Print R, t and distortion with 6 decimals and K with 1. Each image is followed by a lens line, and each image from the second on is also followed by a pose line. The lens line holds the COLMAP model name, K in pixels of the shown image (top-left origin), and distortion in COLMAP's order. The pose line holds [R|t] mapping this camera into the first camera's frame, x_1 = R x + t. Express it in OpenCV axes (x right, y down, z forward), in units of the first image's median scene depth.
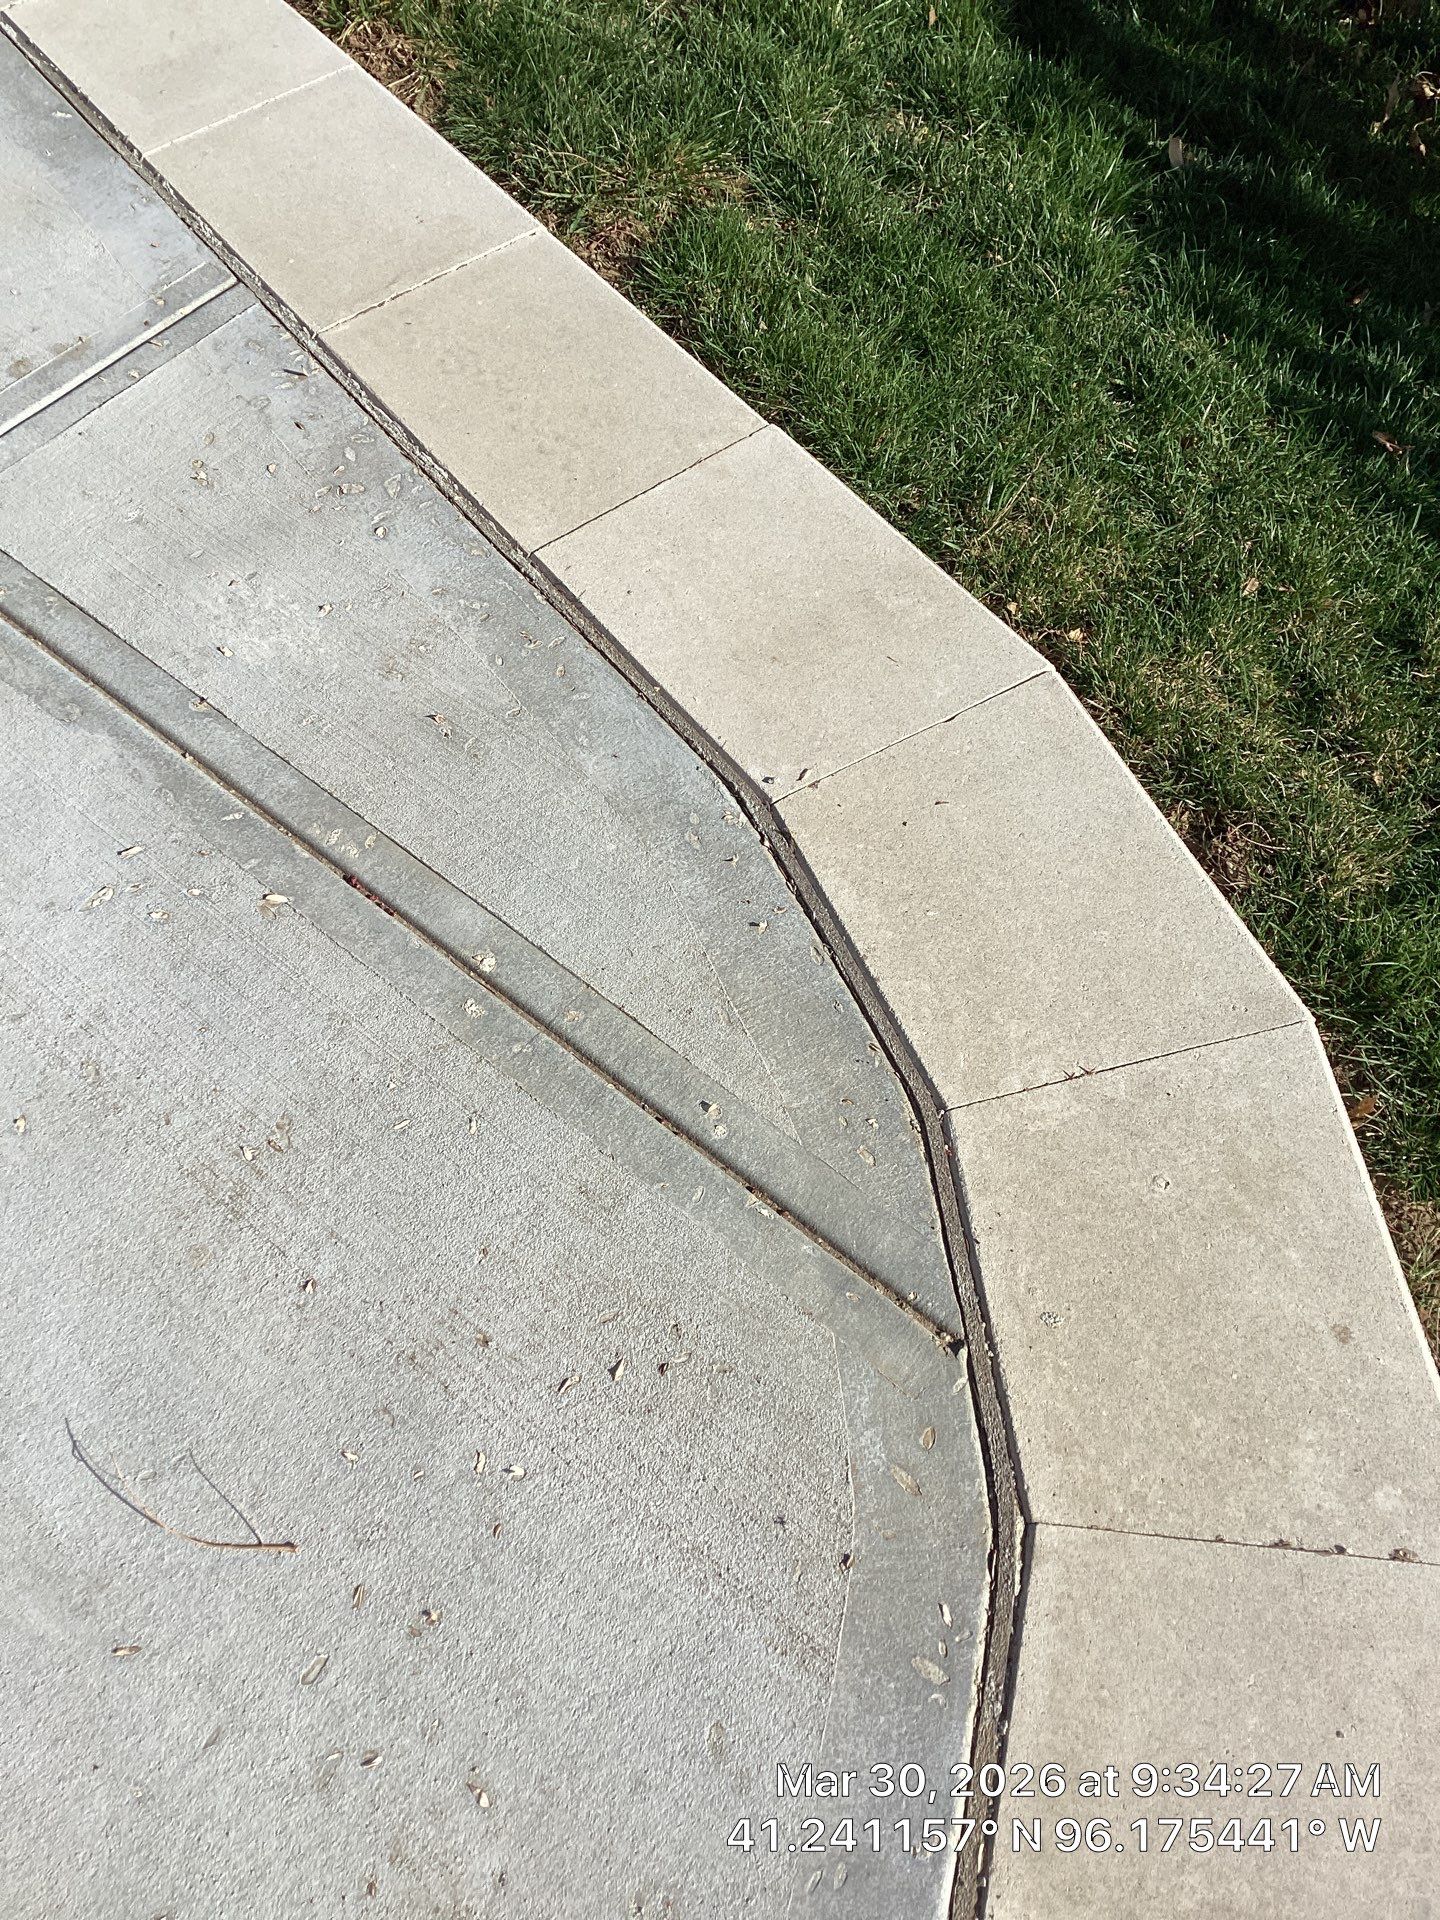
lens RADIAL K [[1699.0, 0, 727.4], [0, 1699.0, 958.9], [0, 0, 1]] dist [0.093404, -0.156498]
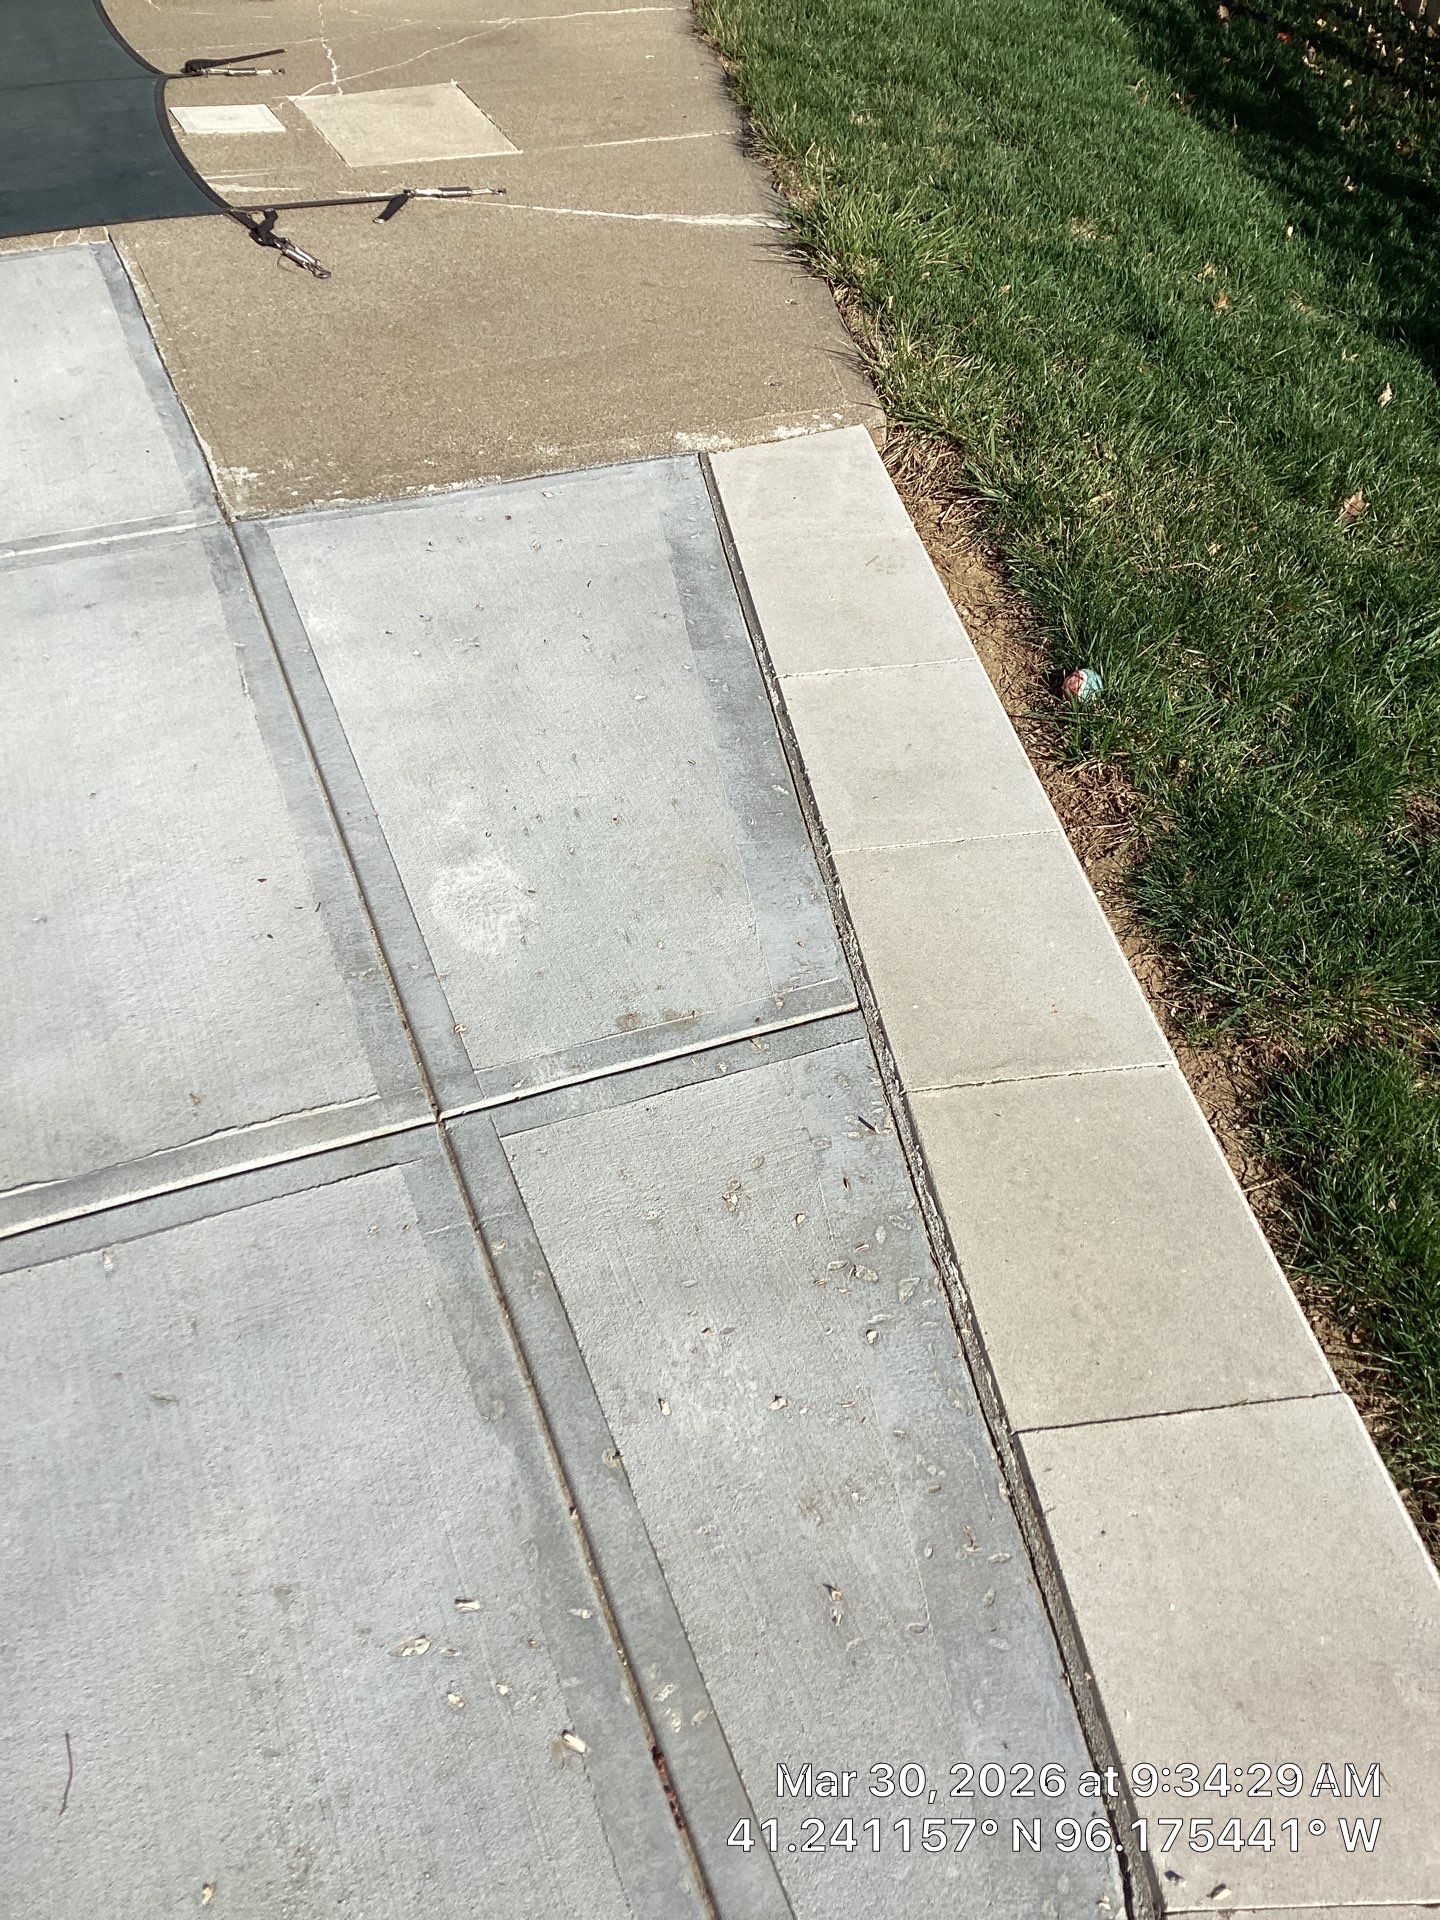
lens RADIAL K [[1699.0, 0, 727.4], [0, 1699.0, 958.9], [0, 0, 1]] dist [0.093404, -0.156498]
pose [[0.877213, 0.328689, -0.349945, -0.015973], [-0.411124, 0.890704, -0.193969, -0.222239], [0.247942, 0.314023, 0.916469, 0.073851]]
